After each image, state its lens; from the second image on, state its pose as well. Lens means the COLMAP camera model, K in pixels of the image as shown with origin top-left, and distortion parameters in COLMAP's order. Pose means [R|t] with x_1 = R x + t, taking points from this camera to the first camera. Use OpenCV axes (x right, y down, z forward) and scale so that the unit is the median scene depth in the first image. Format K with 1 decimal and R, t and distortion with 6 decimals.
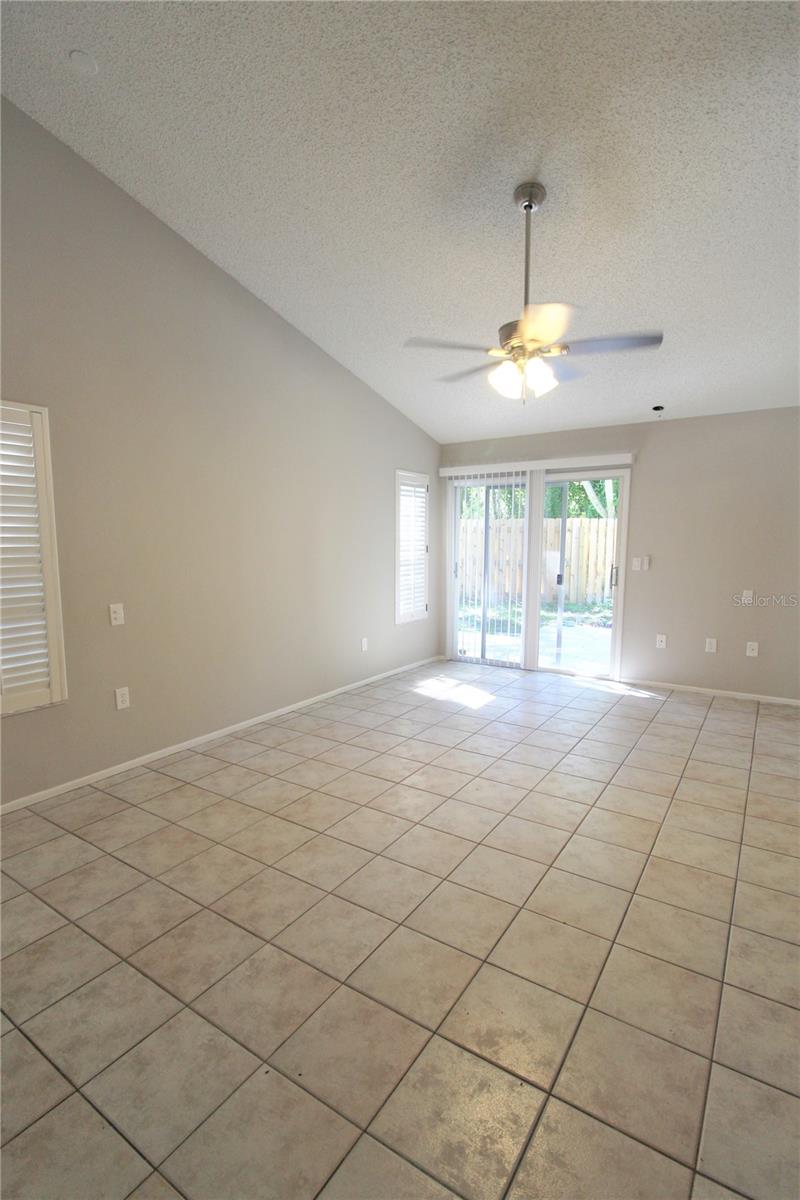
lens RADIAL K [[573.9, 0, 397.5], [0, 573.9, 592.5], [0, 0, 1]] dist [-0.002731, -0.002128]
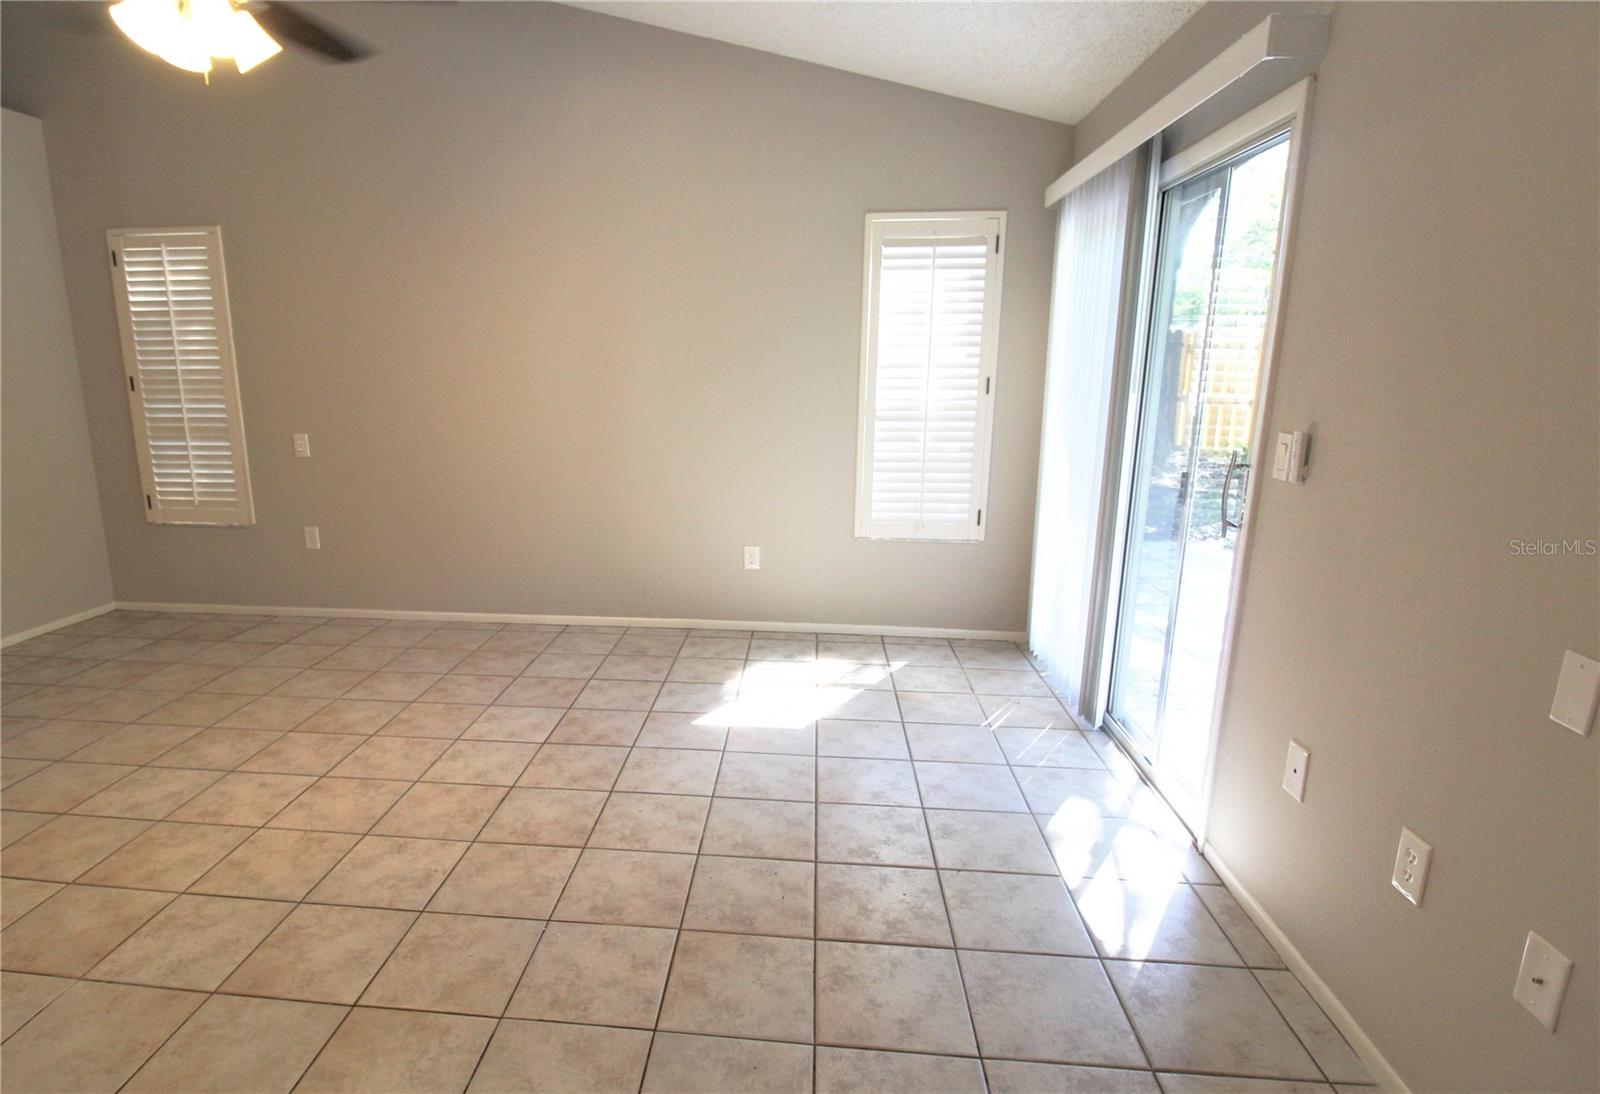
lens RADIAL K [[856.6, 0, 732.9], [0, 856.6, 556.0], [0, 0, 1]] dist [-0.025377, 0.000670]
pose [[0.468187, 0.191799, -0.862563, 1.003441], [-0.087131, 0.981422, 0.170935, -0.078080], [0.879323, -0.004874, 0.476200, 0.934361]]
